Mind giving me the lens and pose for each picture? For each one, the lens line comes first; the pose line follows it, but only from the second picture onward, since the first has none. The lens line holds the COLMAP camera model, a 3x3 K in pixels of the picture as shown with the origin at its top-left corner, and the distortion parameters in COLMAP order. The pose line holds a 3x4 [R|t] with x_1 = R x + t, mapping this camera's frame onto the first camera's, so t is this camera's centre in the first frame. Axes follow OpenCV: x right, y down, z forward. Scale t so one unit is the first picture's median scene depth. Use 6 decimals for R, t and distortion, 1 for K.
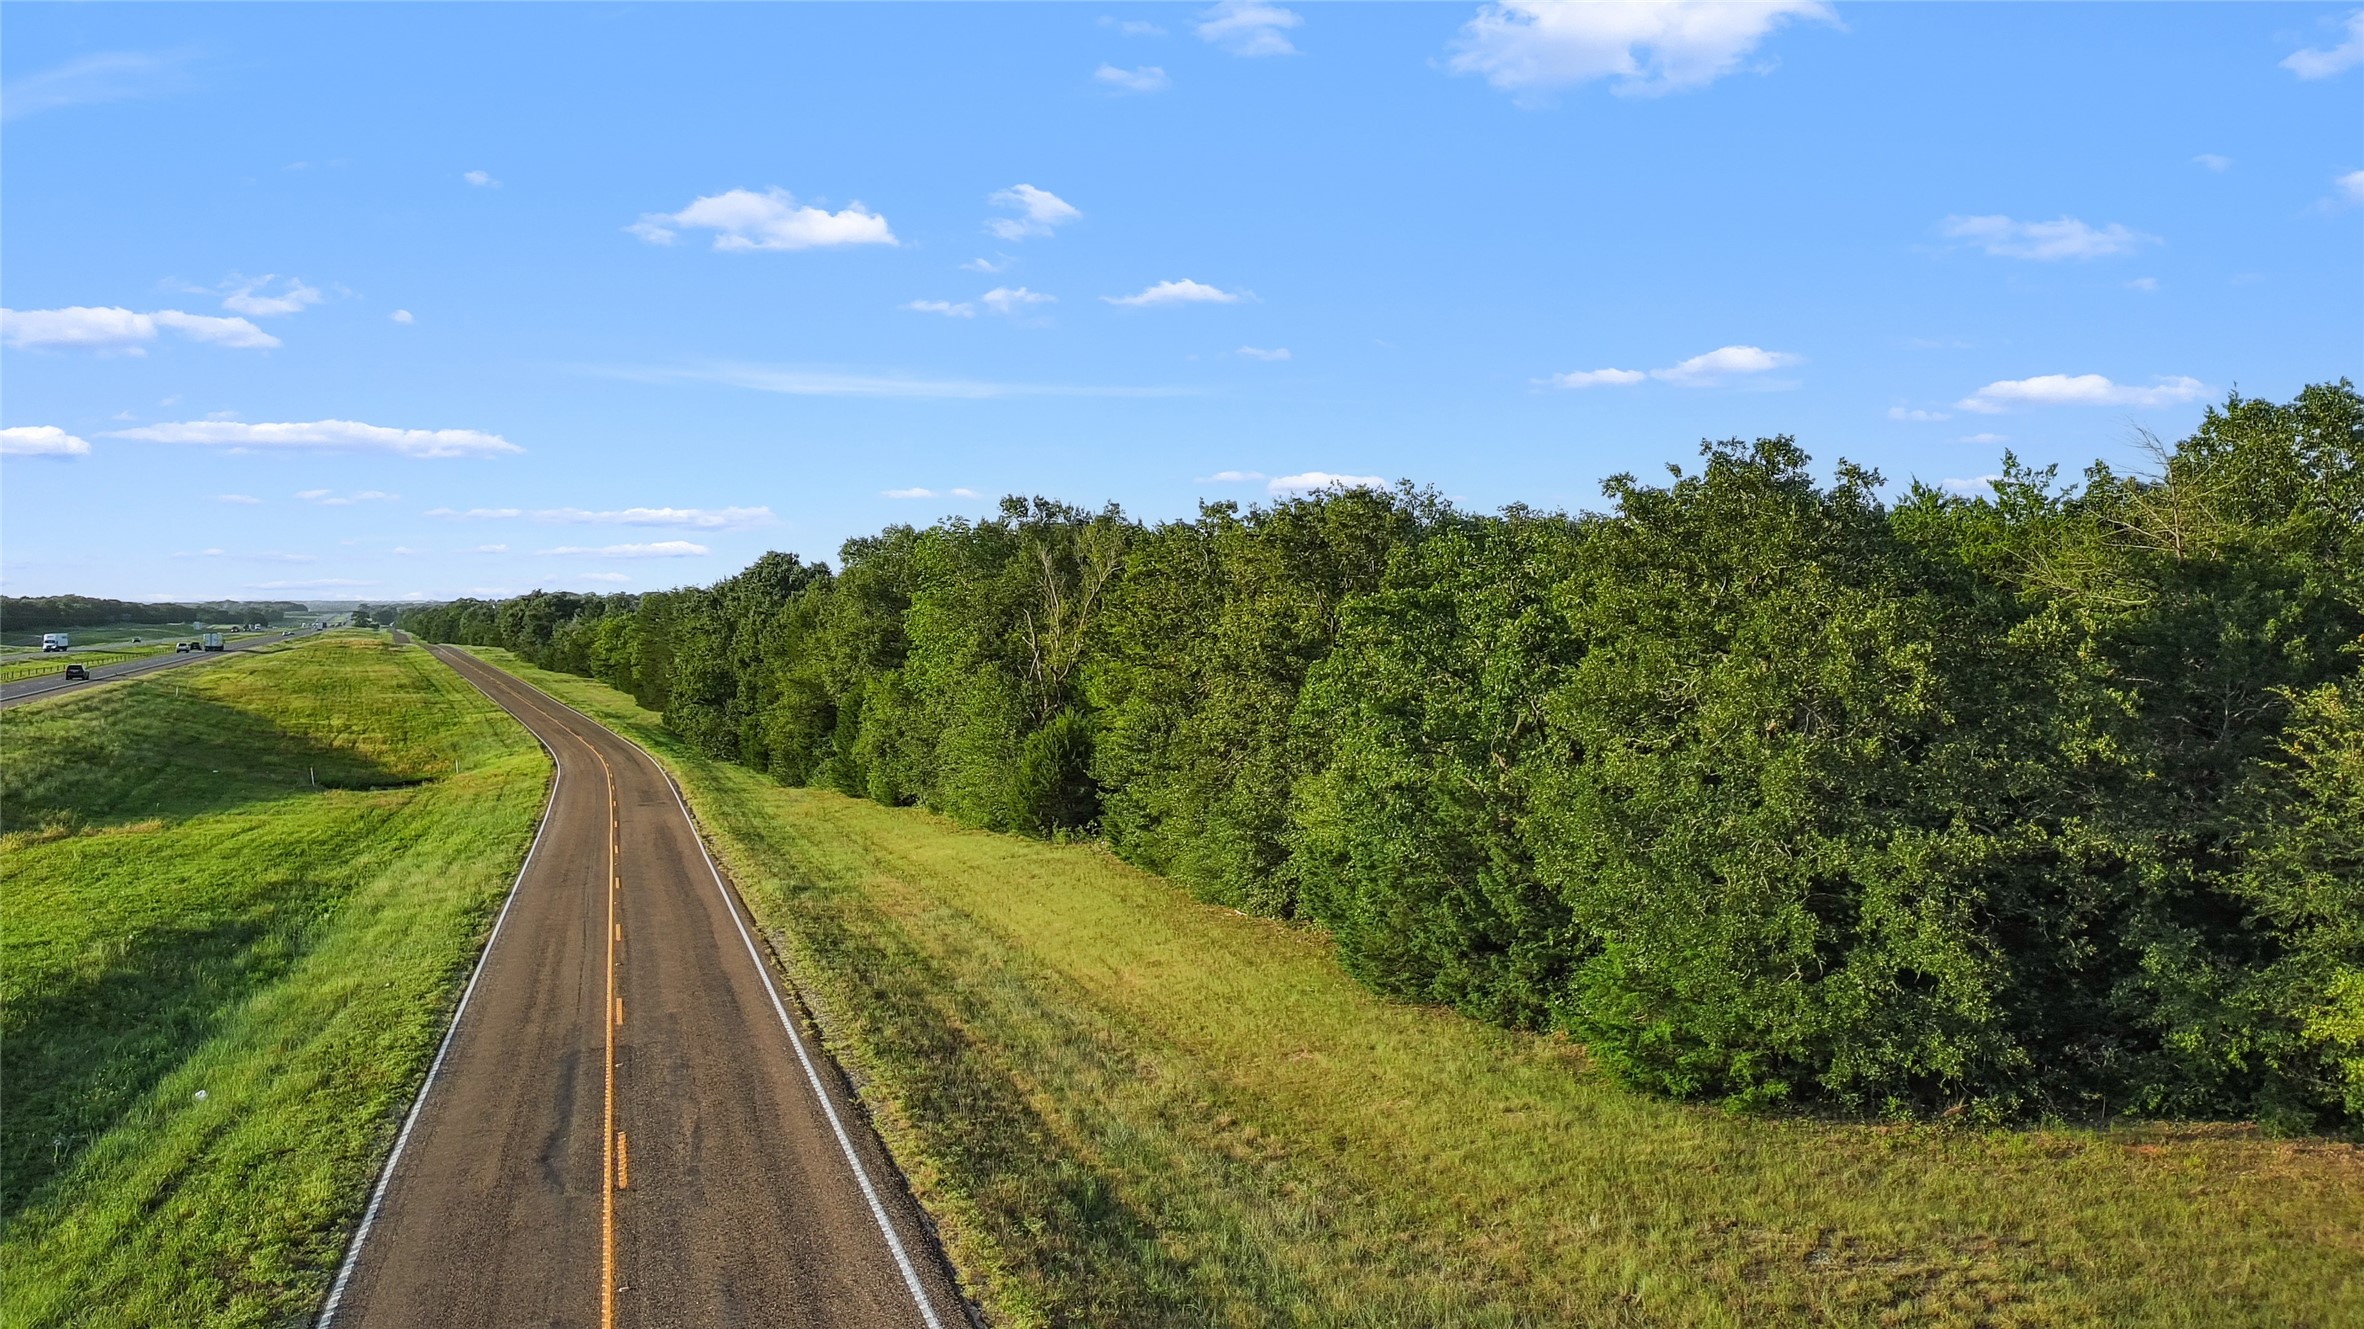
lens RADIAL K [[1812.7, 0, 1102.2], [0, 1812.7, 677.8], [0, 0, 1]] dist [0.042144, -0.050246]
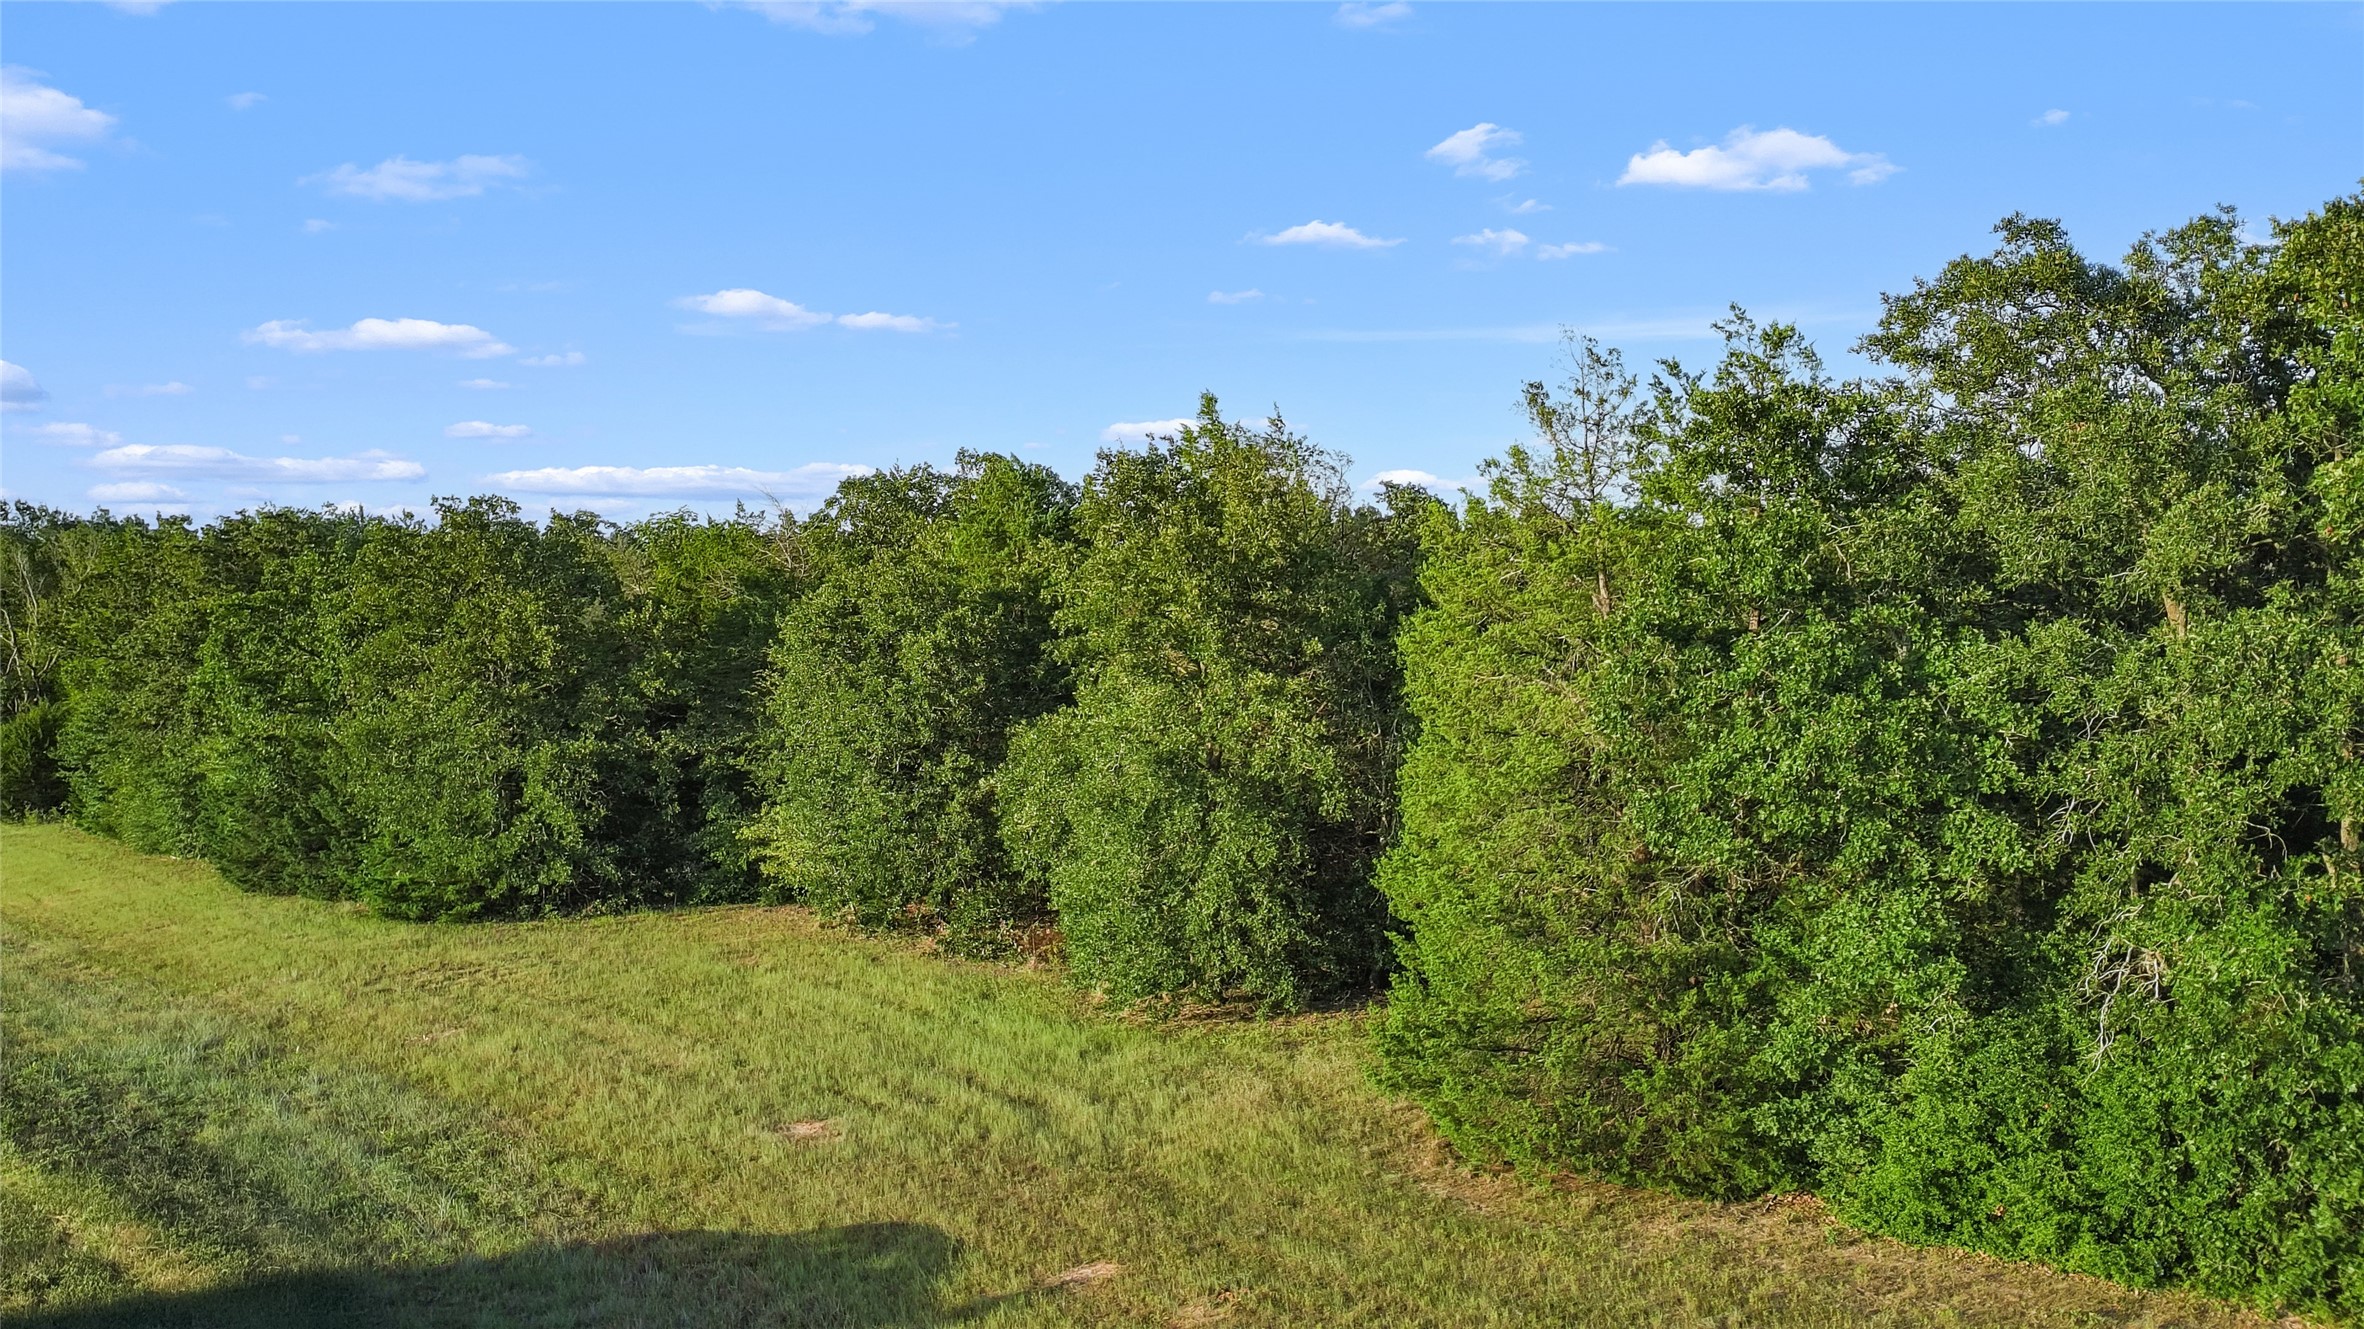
lens RADIAL K [[1812.7, 0, 1153.7], [0, 1812.7, 661.0], [0, 0, 1]] dist [0.042144, -0.050246]
pose [[0.885343, -0.012697, 0.464765, 0.053387], [0.017900, 0.999817, -0.006784, 0.011067], [-0.464594, 0.014326, 0.885408, -0.232552]]
